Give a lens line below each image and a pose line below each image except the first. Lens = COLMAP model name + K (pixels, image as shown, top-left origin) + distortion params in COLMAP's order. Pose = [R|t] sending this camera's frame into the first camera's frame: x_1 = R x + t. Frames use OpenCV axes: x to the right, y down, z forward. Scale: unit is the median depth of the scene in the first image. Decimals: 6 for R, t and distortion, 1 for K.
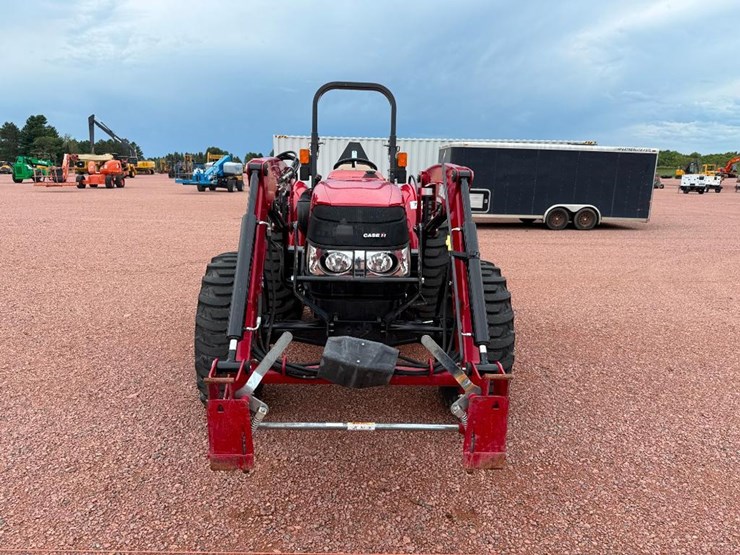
lens RADIAL K [[523.3, 0, 375.0], [0, 523.3, 276.3], [0, 0, 1]] dist [0.066617, -0.098513]
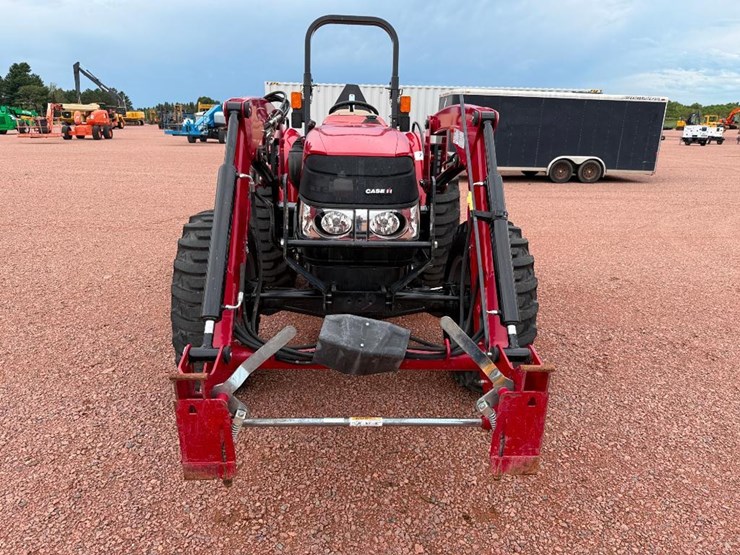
lens RADIAL K [[523.3, 0, 375.0], [0, 523.3, 276.3], [0, 0, 1]] dist [0.066617, -0.098513]
pose [[0.999973, -0.002014, 0.007100, -0.013061], [0.001387, 0.996185, 0.087261, -0.014238], [-0.007249, -0.087249, 0.996160, 0.141293]]
